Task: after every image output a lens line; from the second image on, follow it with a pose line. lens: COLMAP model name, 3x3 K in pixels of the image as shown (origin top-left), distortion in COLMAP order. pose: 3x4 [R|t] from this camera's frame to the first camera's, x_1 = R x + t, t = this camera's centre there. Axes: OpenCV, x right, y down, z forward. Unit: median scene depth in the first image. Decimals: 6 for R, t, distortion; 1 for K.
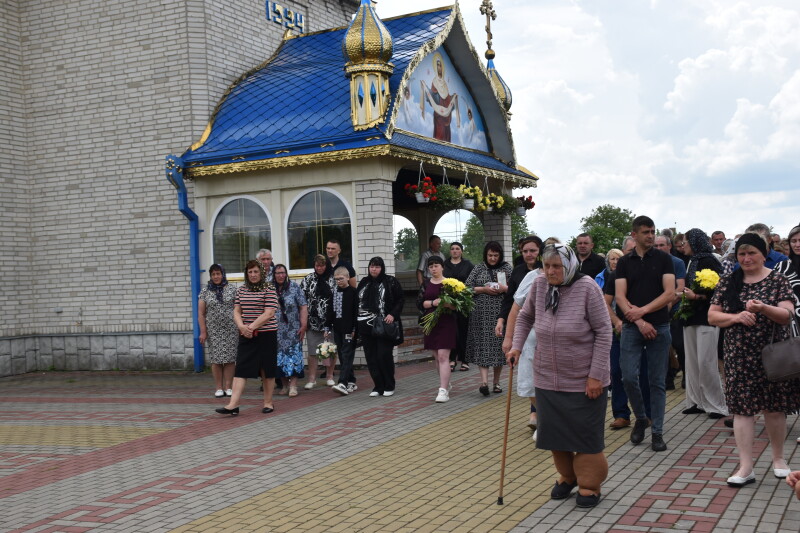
lens RADIAL K [[975.4, 0, 415.4], [0, 975.4, 263.5], [0, 0, 1]] dist [0.223019, 0.007563]
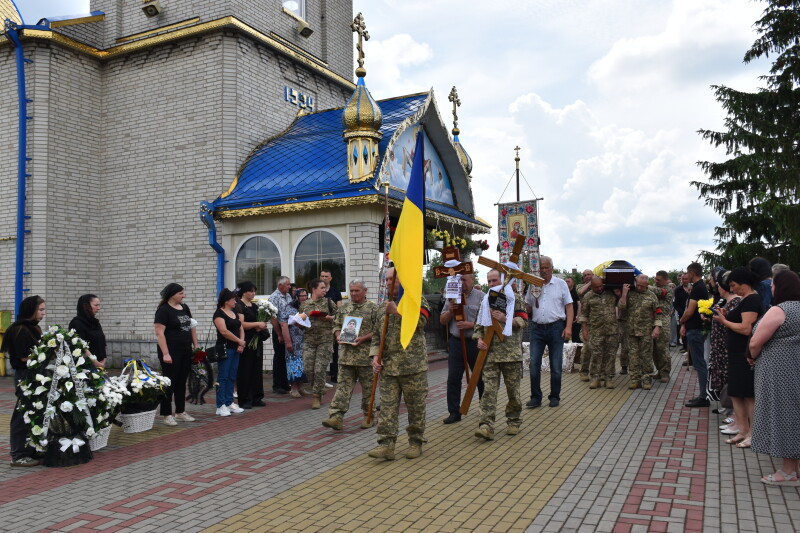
lens RADIAL K [[679.0, 0, 400.0], [0, 679.0, 266.5], [0, 0, 1]] dist [-0.004903, -0.001902]
pose [[0.999704, 0.020898, 0.012447, -0.006228], [-0.020441, 0.999150, -0.035808, -0.000196], [-0.013184, 0.035543, 0.999281, 0.129264]]
